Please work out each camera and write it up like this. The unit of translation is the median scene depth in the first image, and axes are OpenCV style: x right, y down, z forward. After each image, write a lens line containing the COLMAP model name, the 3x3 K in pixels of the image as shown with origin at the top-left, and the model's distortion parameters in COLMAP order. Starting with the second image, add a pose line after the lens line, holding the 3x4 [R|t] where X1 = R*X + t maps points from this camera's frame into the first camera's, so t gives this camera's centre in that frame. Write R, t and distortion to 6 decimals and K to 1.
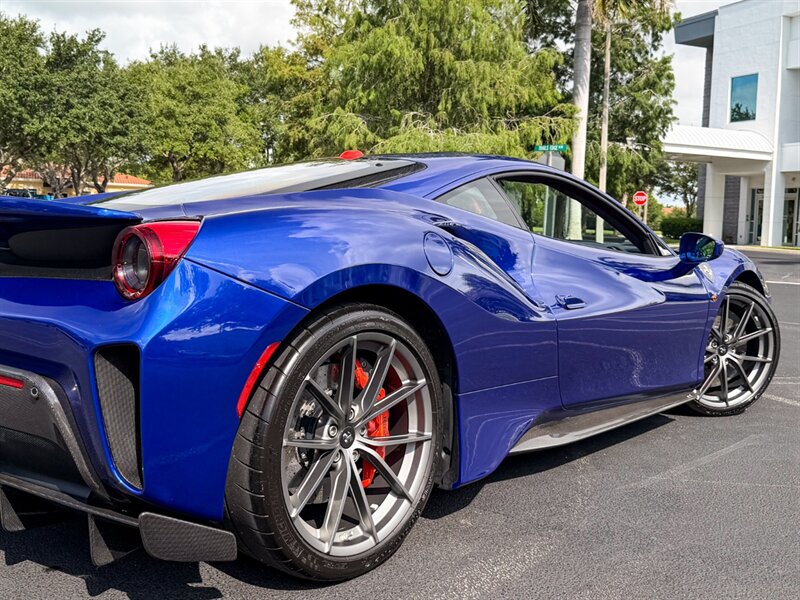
lens RADIAL K [[799.3, 0, 362.8], [0, 799.3, 254.0], [0, 0, 1]] dist [0.146272, -0.329732]
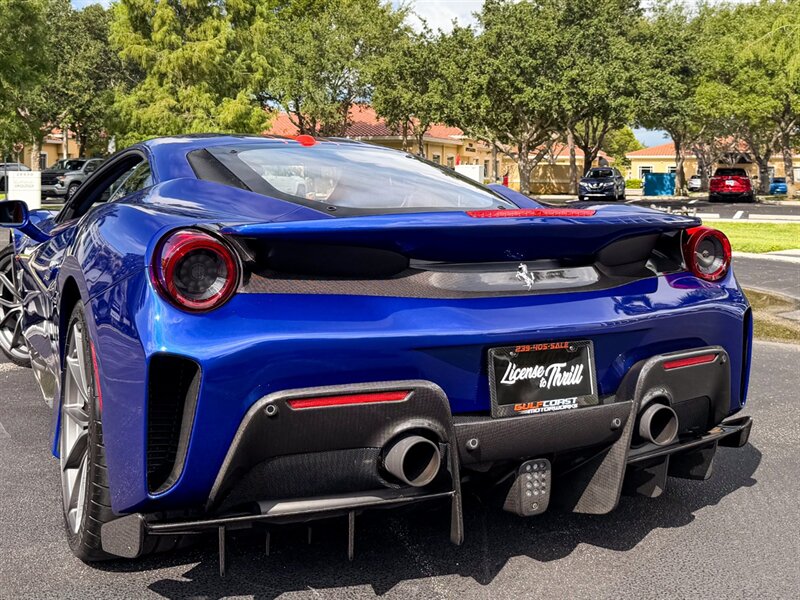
lens RADIAL K [[877.9, 0, 427.2], [0, 877.9, 178.5], [0, 0, 1]] dist [0.235576, -0.524042]
pose [[0.720503, -0.031732, -0.692726, 0.171537], [-0.015442, 0.997971, -0.061776, -0.005775], [0.693280, 0.055207, 0.718550, 0.229456]]
